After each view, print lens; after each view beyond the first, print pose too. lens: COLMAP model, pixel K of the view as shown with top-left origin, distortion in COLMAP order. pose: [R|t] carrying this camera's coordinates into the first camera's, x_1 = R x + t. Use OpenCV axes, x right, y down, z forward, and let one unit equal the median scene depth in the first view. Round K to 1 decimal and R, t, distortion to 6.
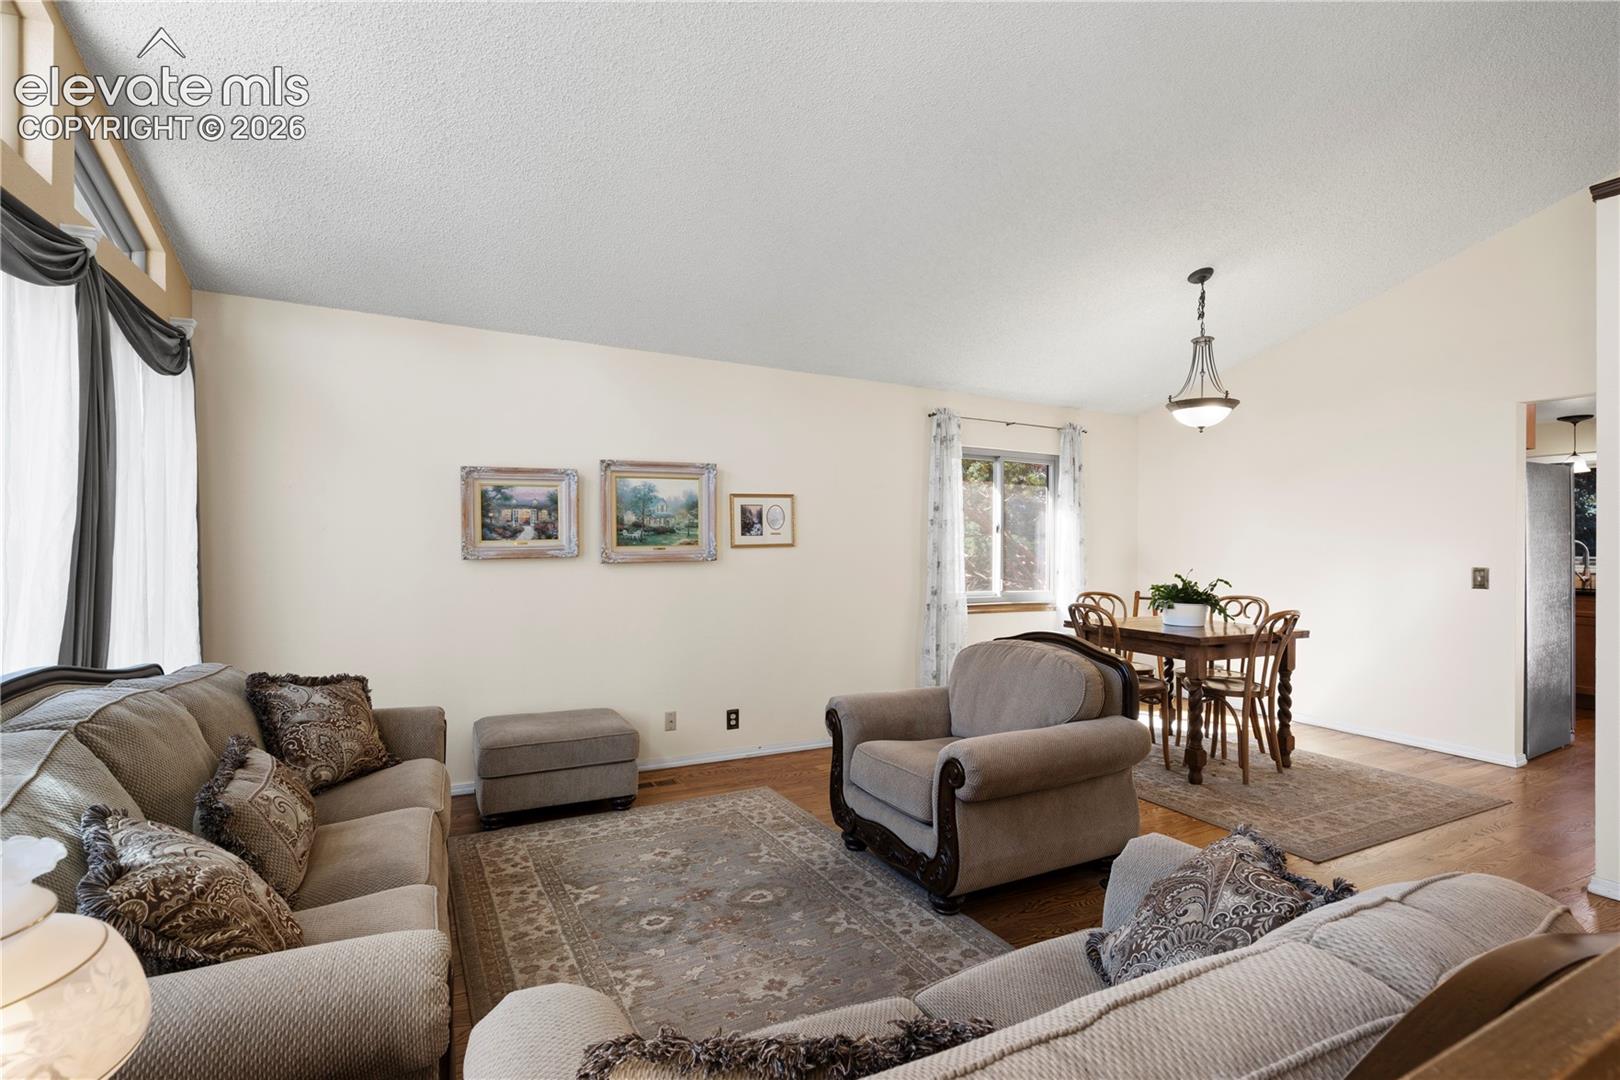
lens RADIAL K [[736.7, 0, 809.1], [0, 736.7, 537.2], [0, 0, 1]] dist [-0.007160, 0.001940]
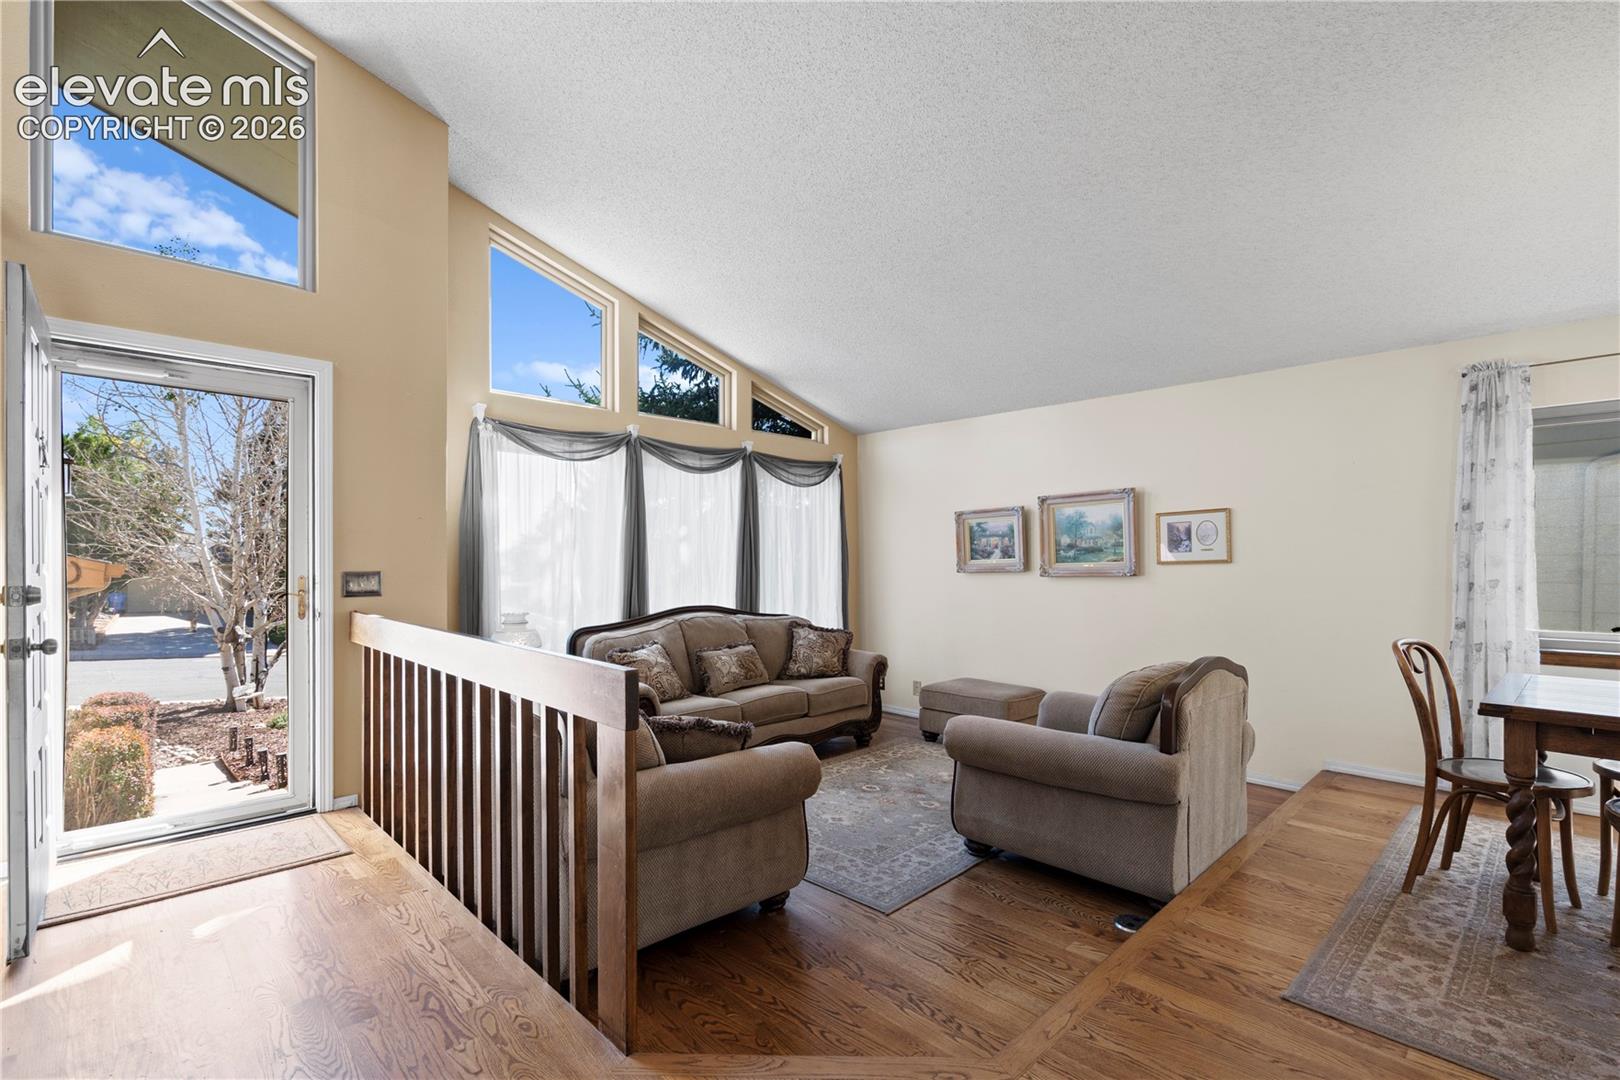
lens RADIAL K [[736.7, 0, 807.8], [0, 736.7, 567.1], [0, 0, 1]] dist [-0.007160, 0.001940]
pose [[0.285853, -0.003618, -0.958267, 0.869312], [0.010325, 0.999946, -0.000695, 0.015804], [0.958218, -0.009696, 0.285876, 0.252988]]
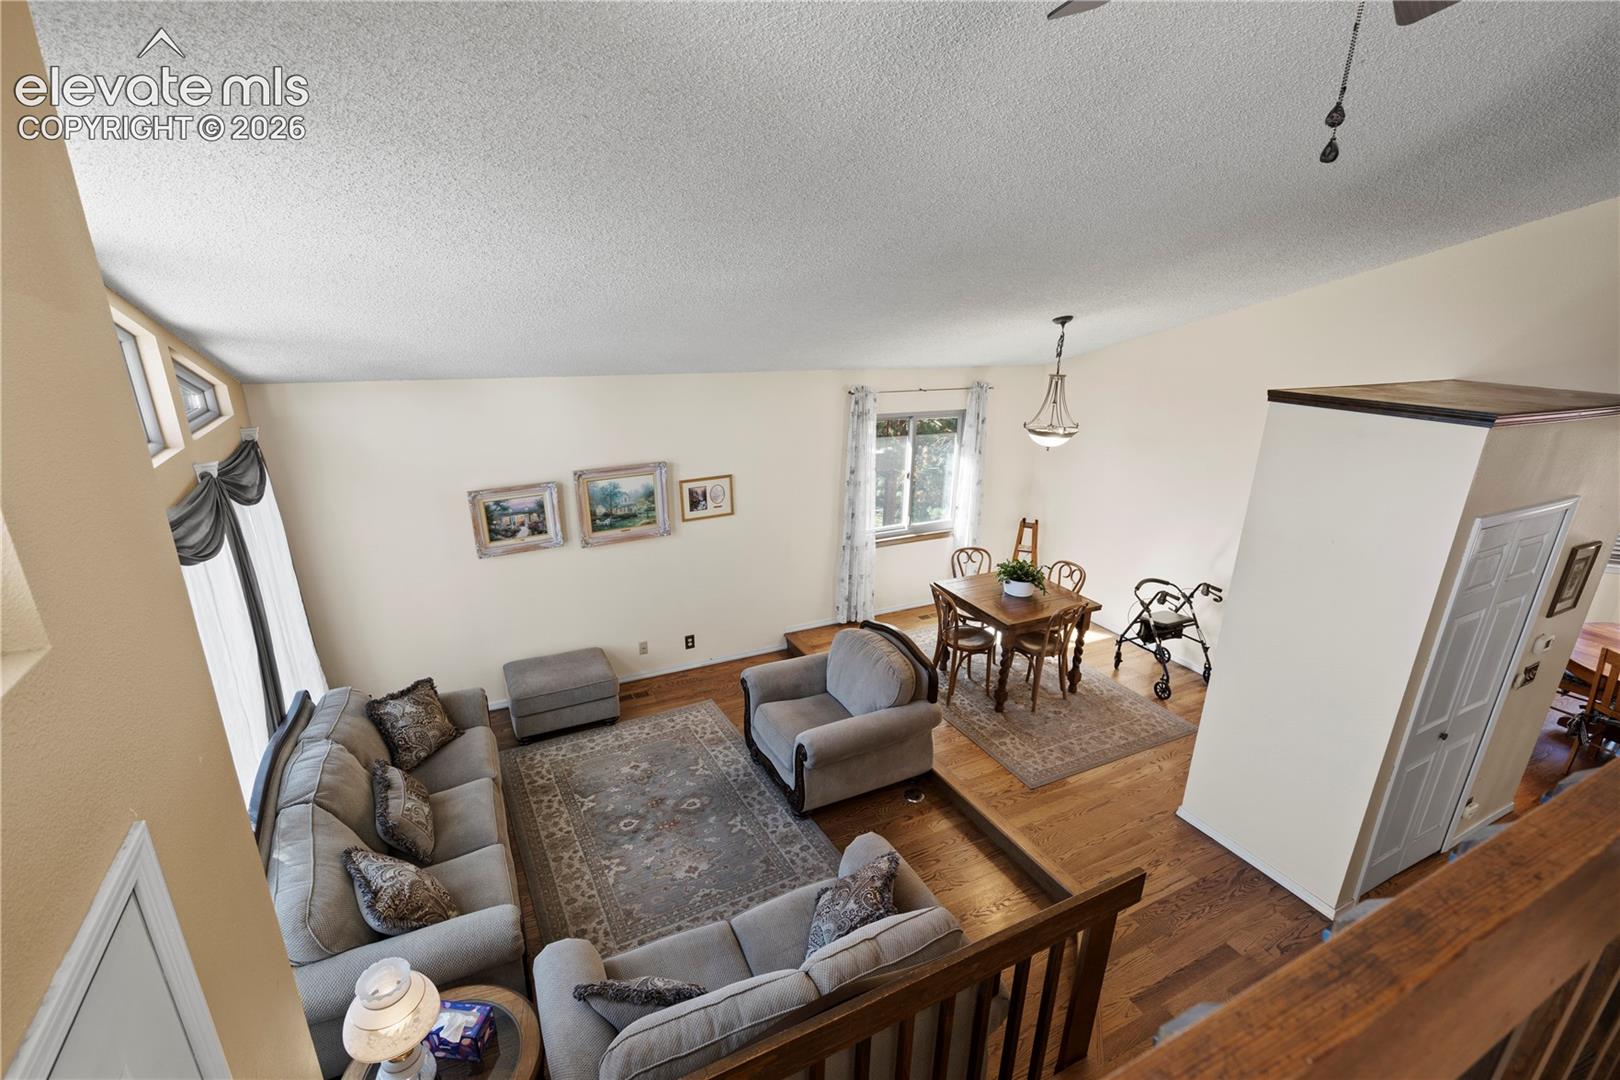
lens RADIAL K [[736.7, 0, 811.9], [0, 736.7, 546.4], [0, 0, 1]] dist [-0.007160, 0.001940]
pose [[0.999967, 0.007928, 0.001593, 0.136142], [-0.008011, 0.944361, 0.328812, -0.423909], [0.001103, -0.328814, 0.944394, -0.262521]]
